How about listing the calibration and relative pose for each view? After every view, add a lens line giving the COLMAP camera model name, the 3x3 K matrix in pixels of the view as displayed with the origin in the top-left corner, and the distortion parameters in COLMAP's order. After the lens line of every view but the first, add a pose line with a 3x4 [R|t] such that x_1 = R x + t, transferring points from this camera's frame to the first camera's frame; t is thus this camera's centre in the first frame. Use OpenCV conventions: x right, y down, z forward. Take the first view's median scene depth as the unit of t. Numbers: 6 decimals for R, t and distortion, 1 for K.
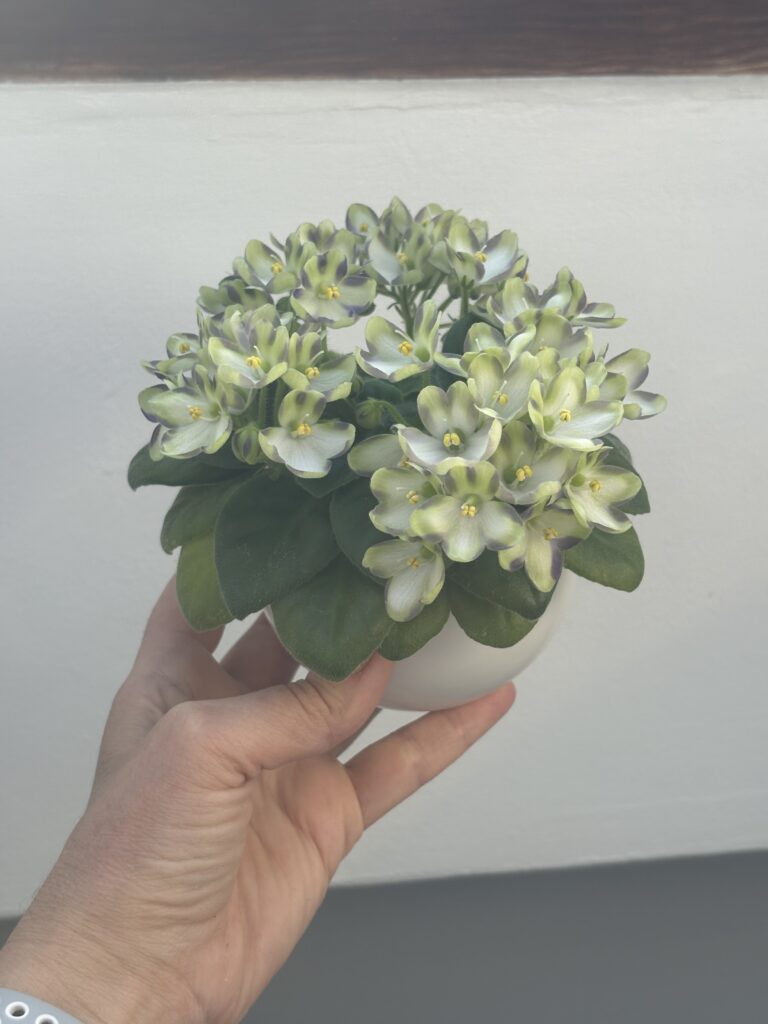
lens RADIAL K [[1457.4, 0, 387.7], [0, 1457.4, 513.1], [0, 0, 1]] dist [0.307482, 0.000000]
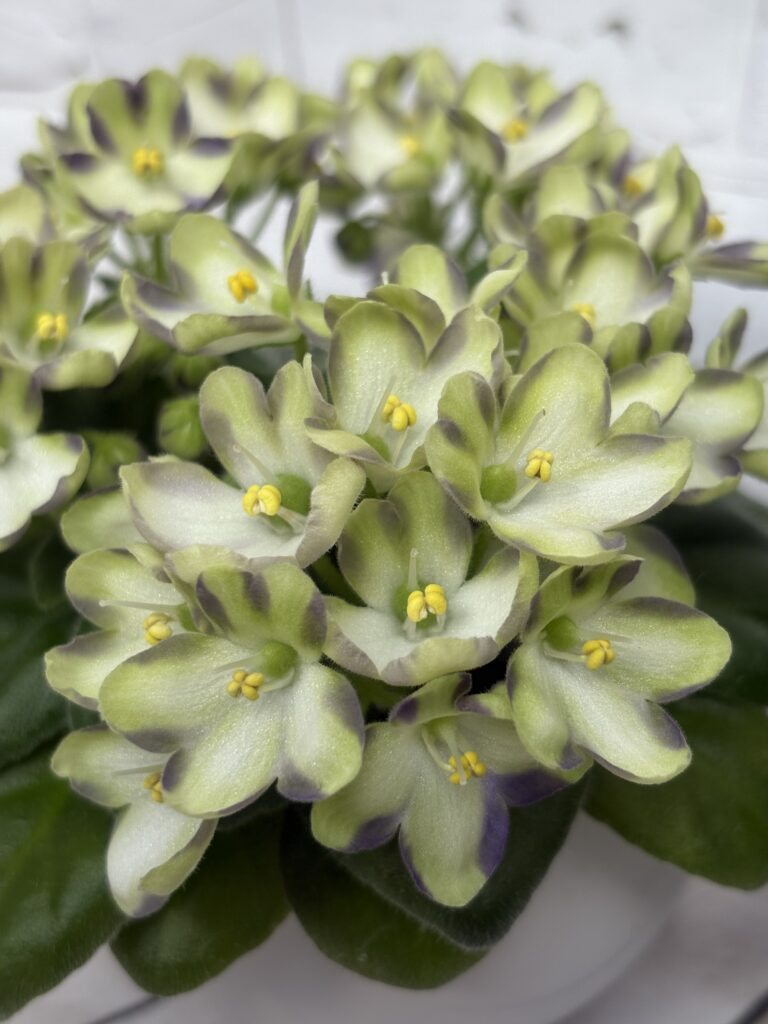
lens RADIAL K [[1457.4, 0, 378.4], [0, 1457.4, 511.0], [0, 0, 1]] dist [0.307482, 0.000000]
pose [[0.965616, 0.100427, -0.239790, 0.173274], [-0.106398, 0.994251, -0.012054, -0.045290], [0.237201, 0.037153, 0.970750, 0.606384]]
